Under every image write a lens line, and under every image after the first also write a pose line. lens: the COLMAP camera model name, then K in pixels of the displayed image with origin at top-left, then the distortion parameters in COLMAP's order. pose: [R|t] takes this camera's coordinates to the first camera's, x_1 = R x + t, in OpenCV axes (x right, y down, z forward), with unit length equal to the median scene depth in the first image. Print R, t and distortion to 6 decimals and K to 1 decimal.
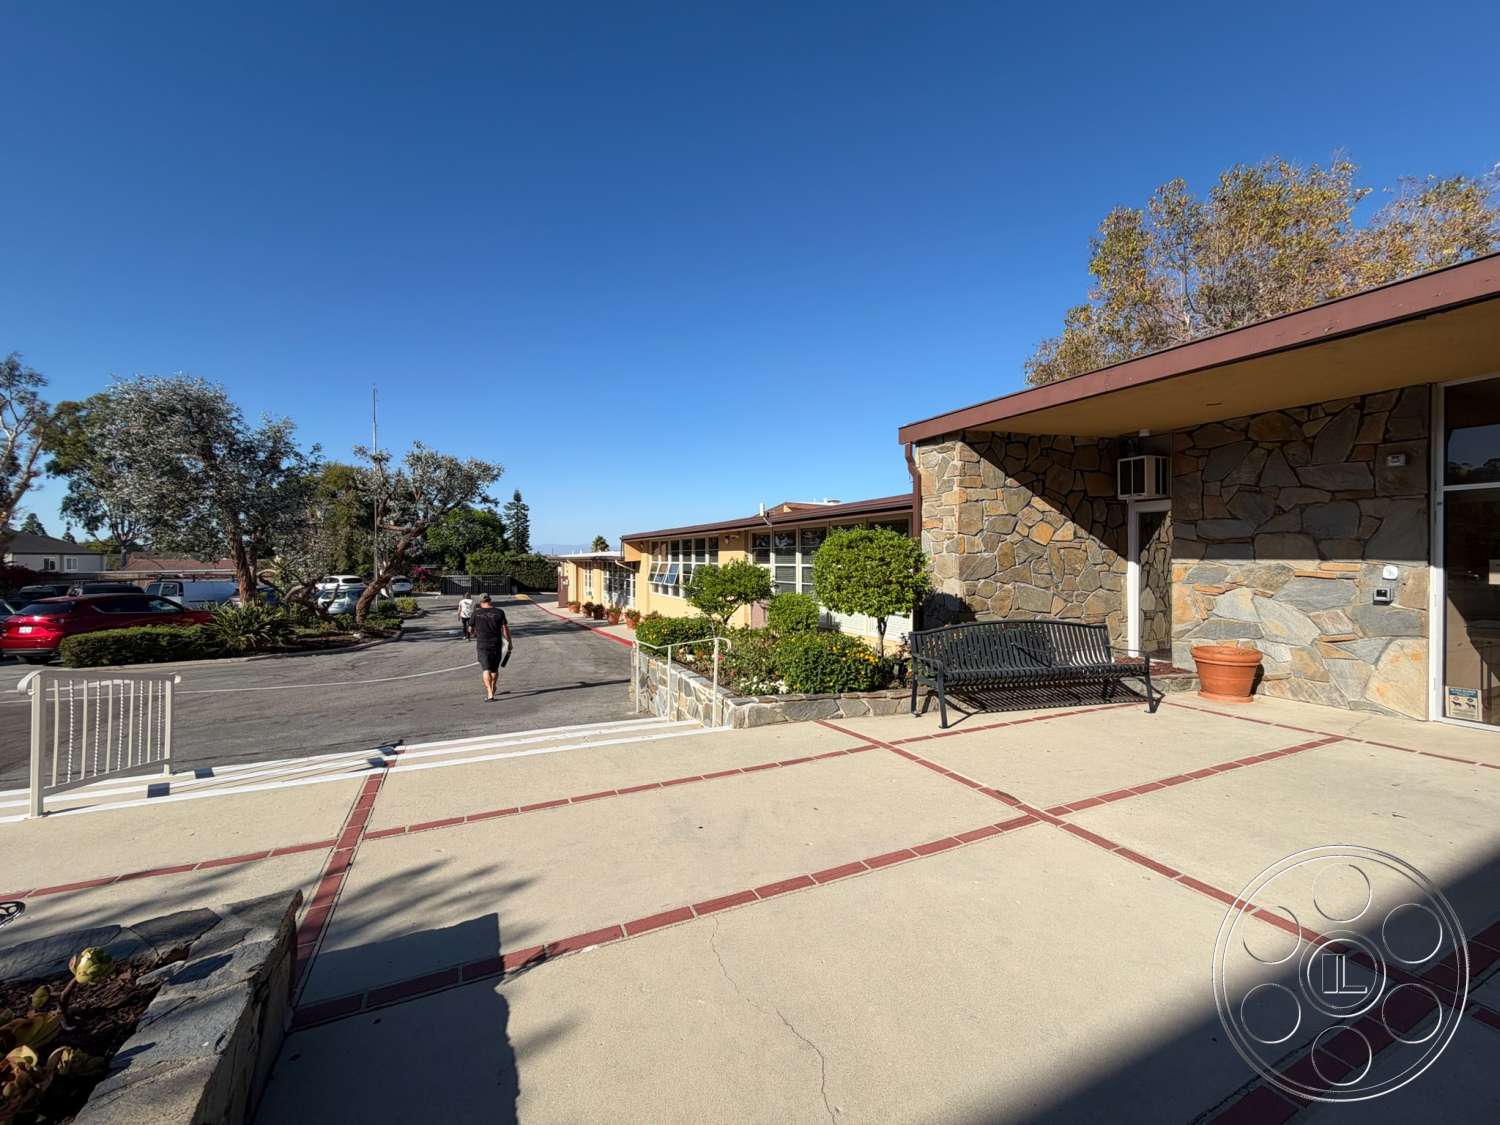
lens RADIAL K [[594.8, 0, 751.7], [0, 594.8, 562.8], [0, 0, 1]] dist [-0.003510, -0.000262]
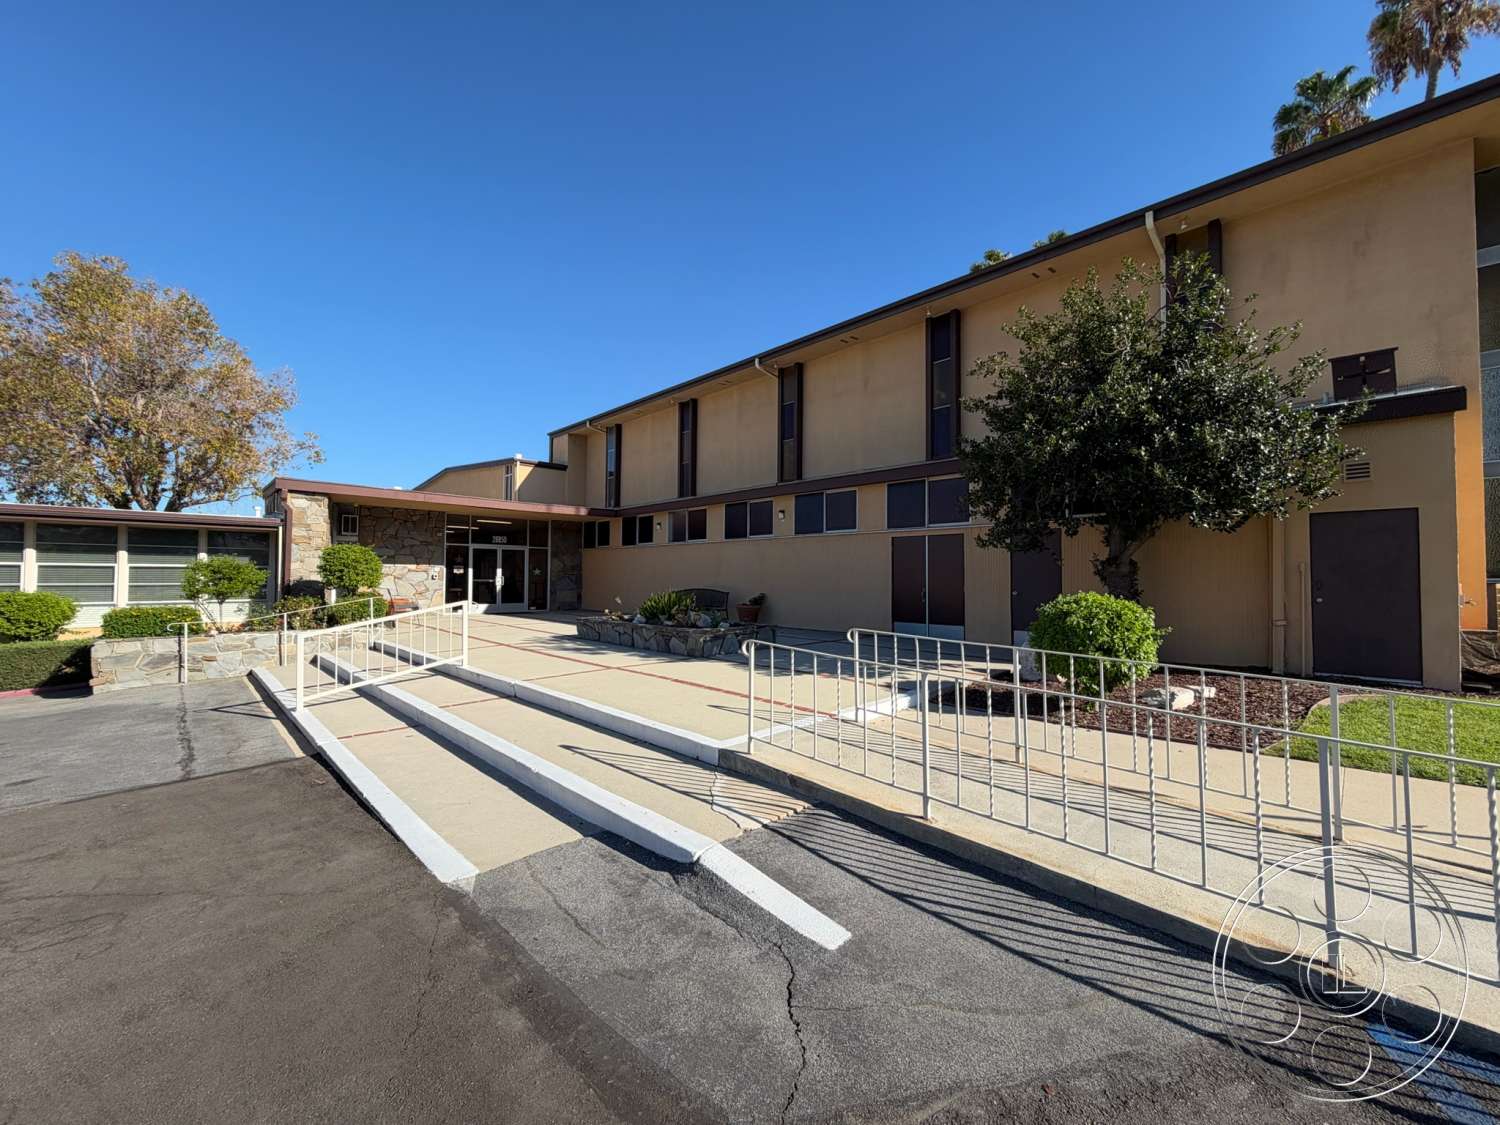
lens RADIAL K [[594.8, 0, 748.1], [0, 594.8, 560.4], [0, 0, 1]] dist [-0.003510, -0.000262]
pose [[-0.326120, 0.023501, 0.945036, -2.082652], [0.004768, 0.999719, -0.023215, 0.043536], [-0.945316, -0.003065, -0.326141, 0.400606]]
